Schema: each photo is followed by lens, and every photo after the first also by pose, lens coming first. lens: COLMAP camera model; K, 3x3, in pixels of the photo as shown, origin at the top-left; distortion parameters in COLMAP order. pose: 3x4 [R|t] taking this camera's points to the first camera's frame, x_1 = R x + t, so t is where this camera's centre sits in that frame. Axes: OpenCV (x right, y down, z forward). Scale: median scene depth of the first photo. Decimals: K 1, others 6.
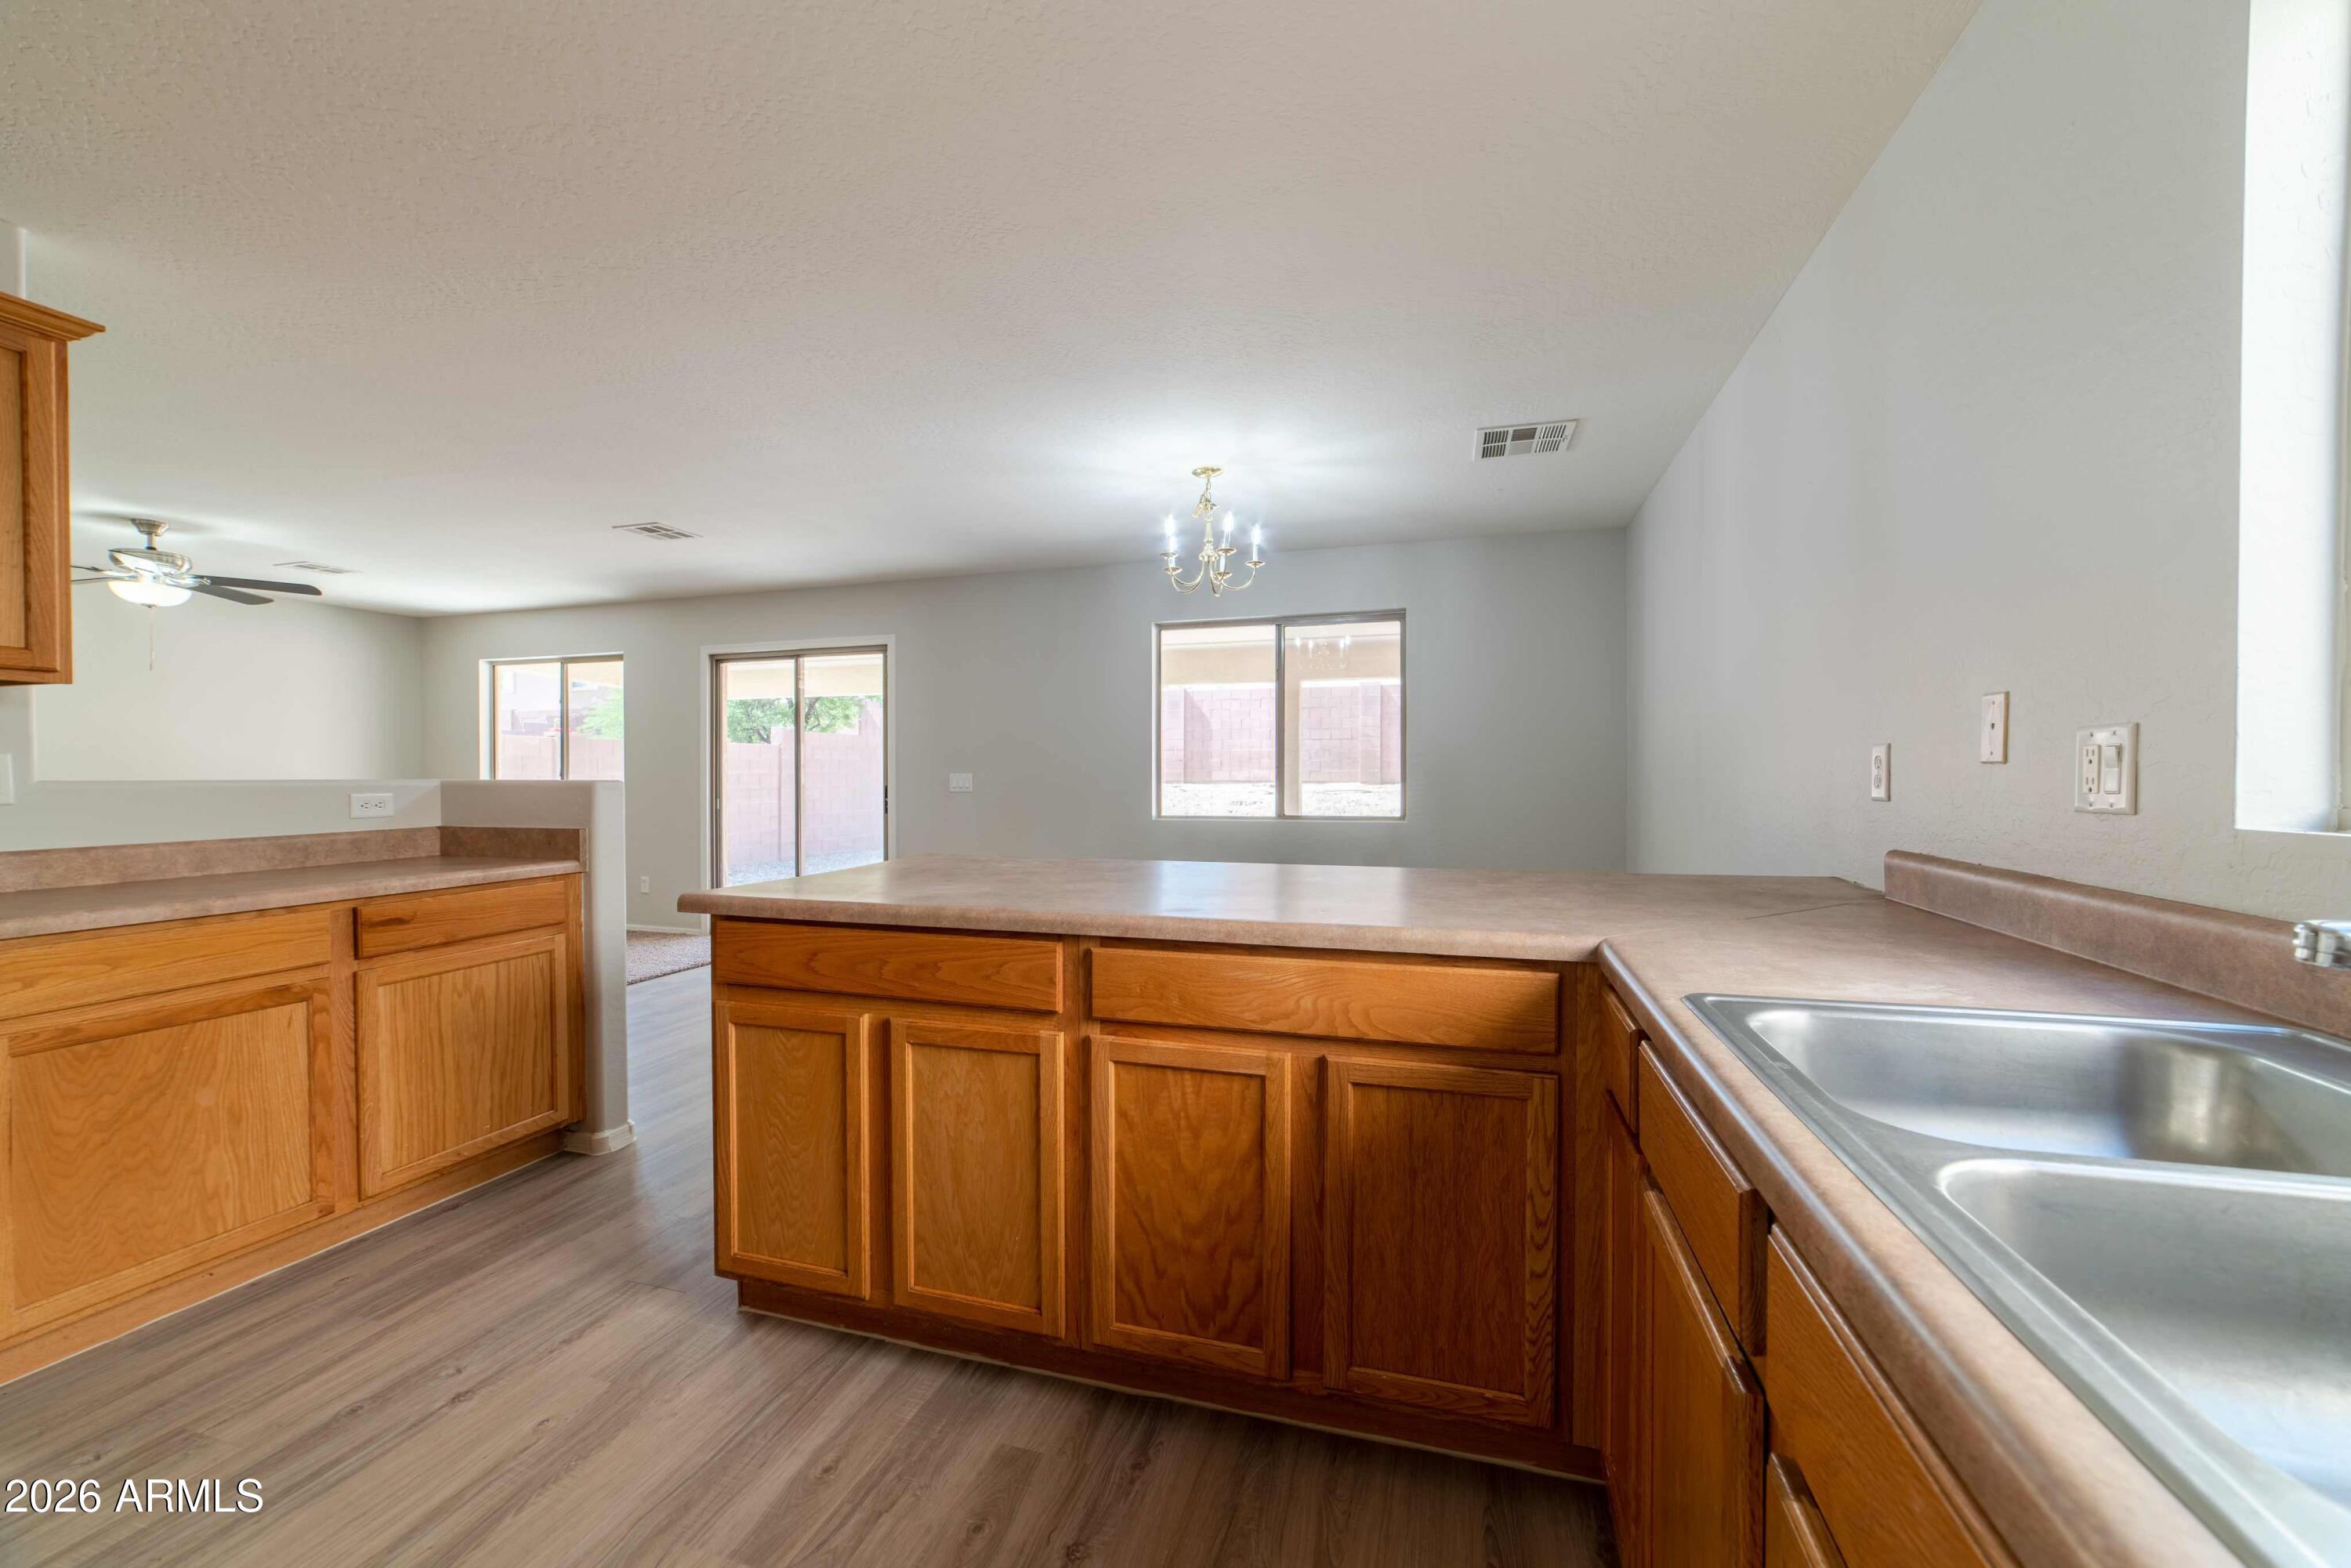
lens RADIAL K [[900.4, 0, 1178.8], [0, 900.4, 782.8], [0, 0, 1]] dist [-0.001340, 0.000408]
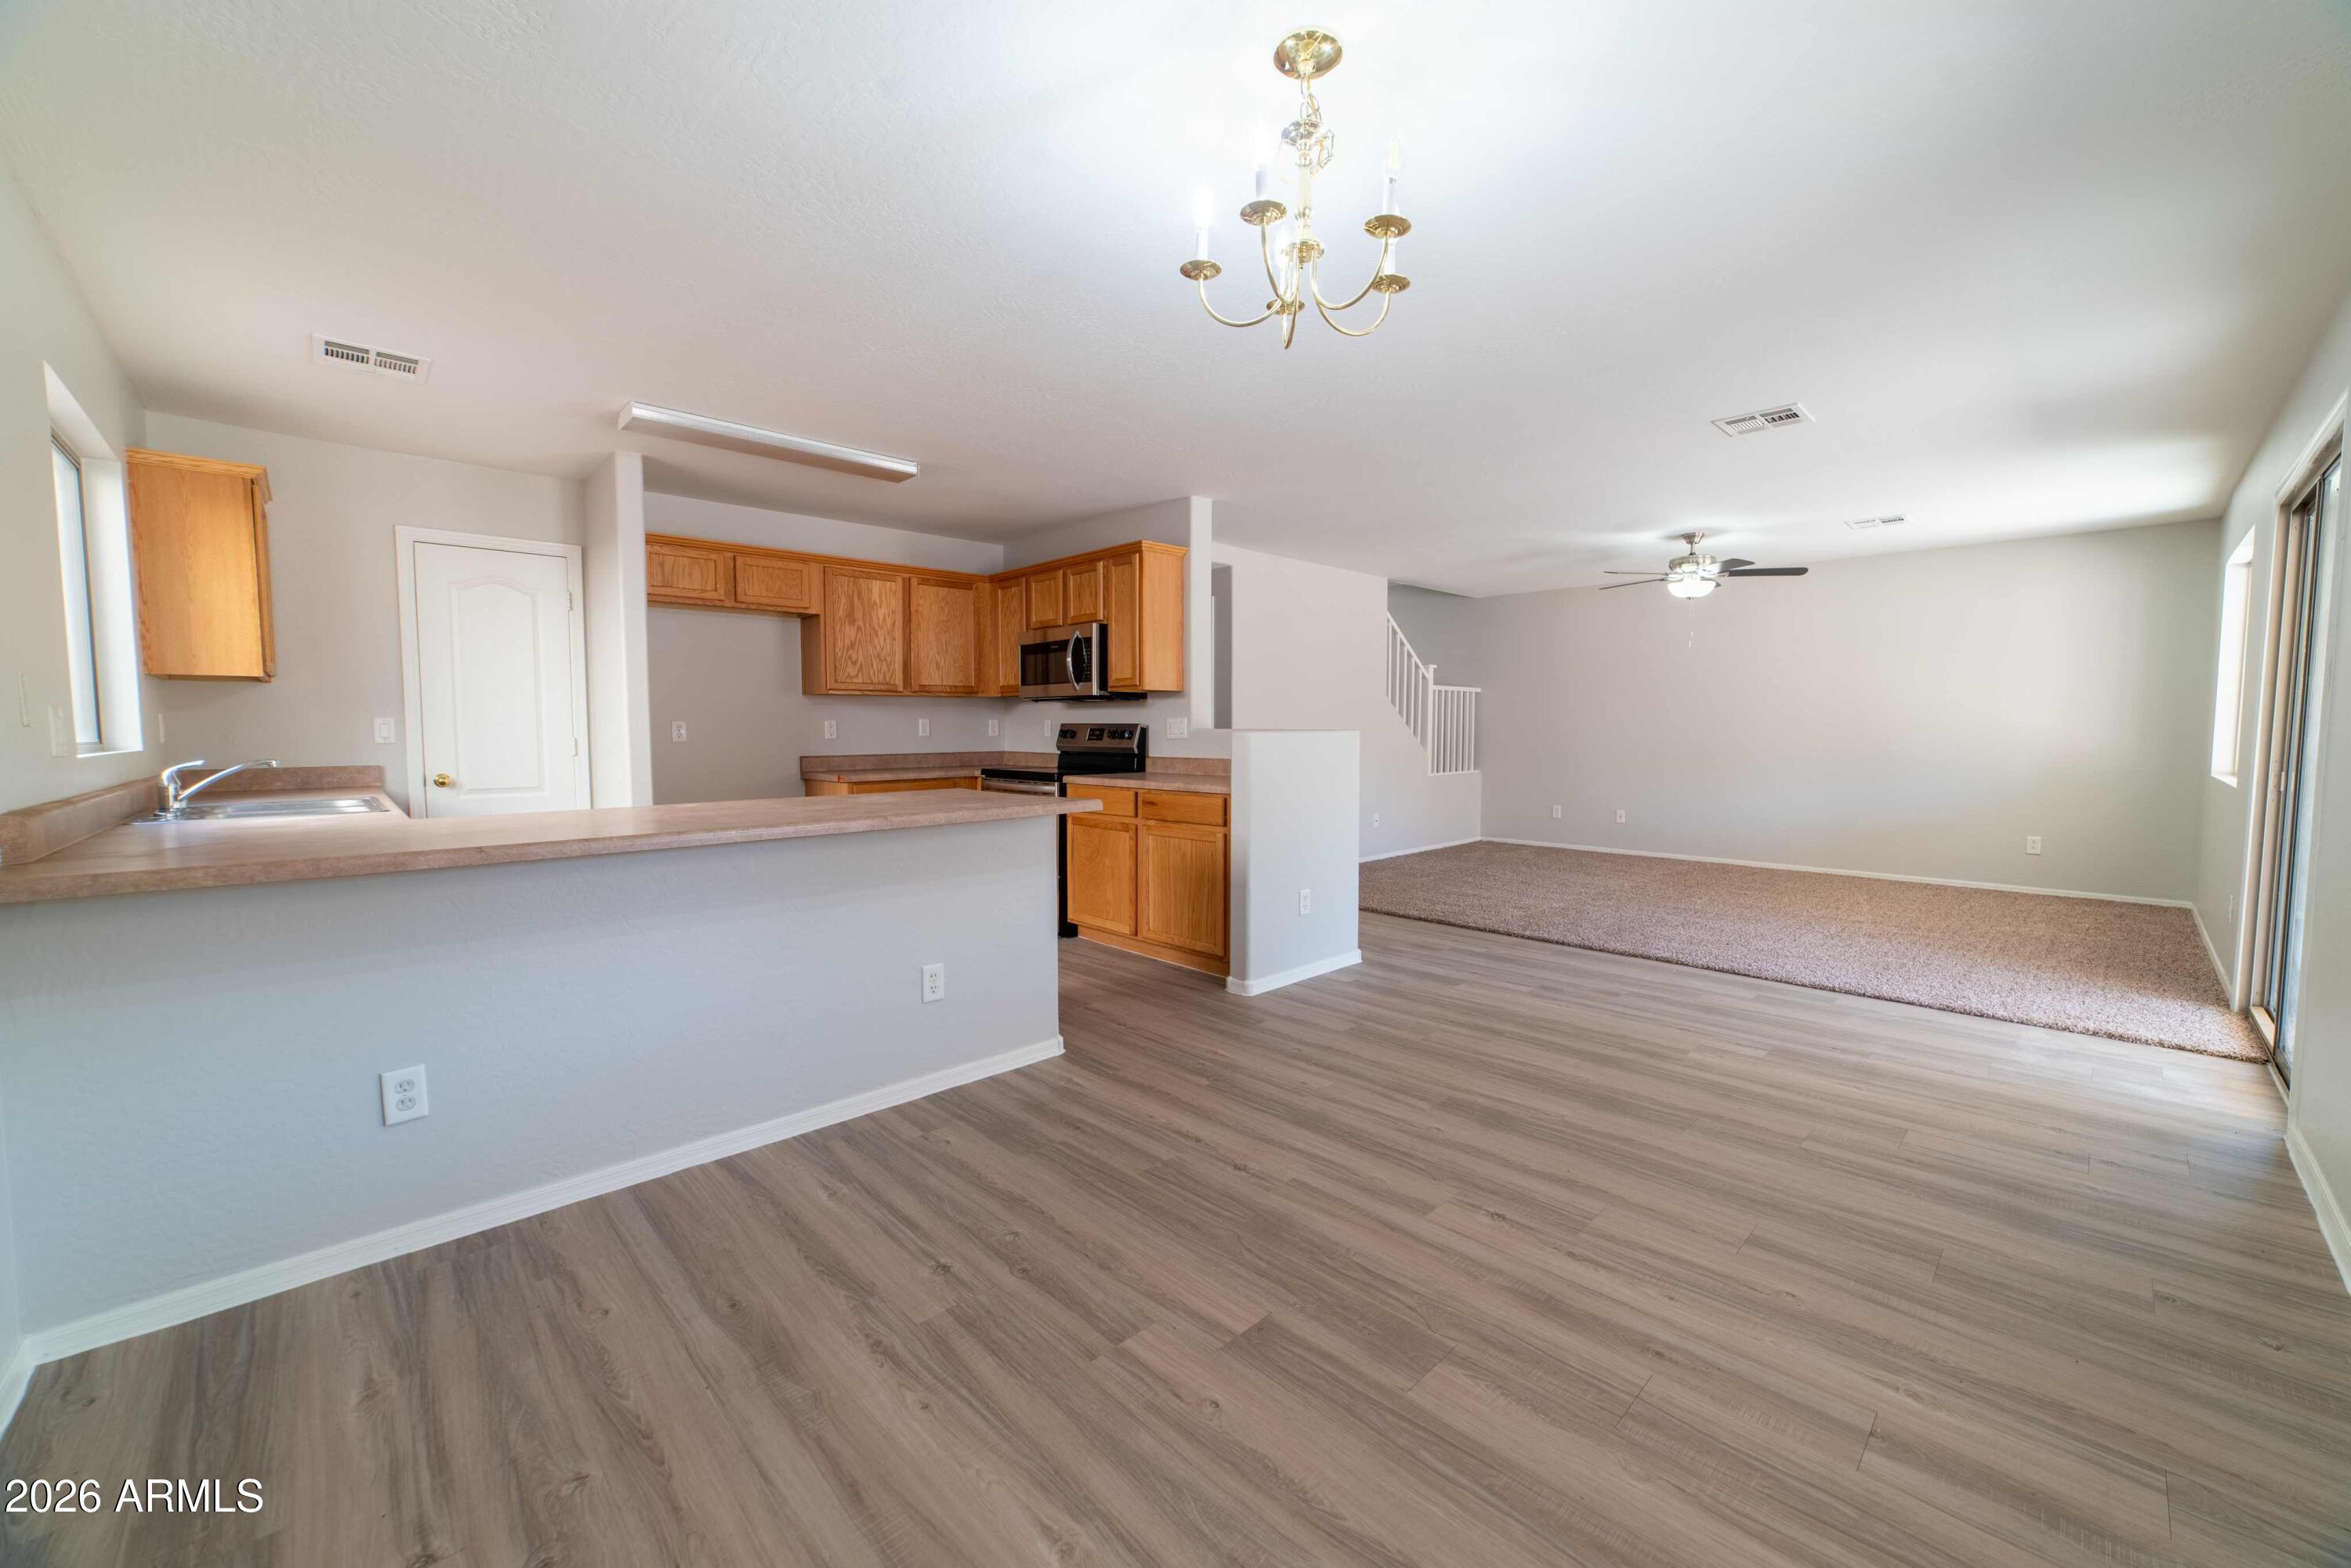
lens RADIAL K [[900.4, 0, 1178.8], [0, 900.4, 782.8], [0, 0, 1]] dist [-0.001340, 0.000408]
pose [[-0.482485, 0.054804, -0.874188, 0.774228], [-0.009468, 0.997656, 0.067770, -0.018184], [0.875853, 0.040974, -0.480835, 1.965426]]
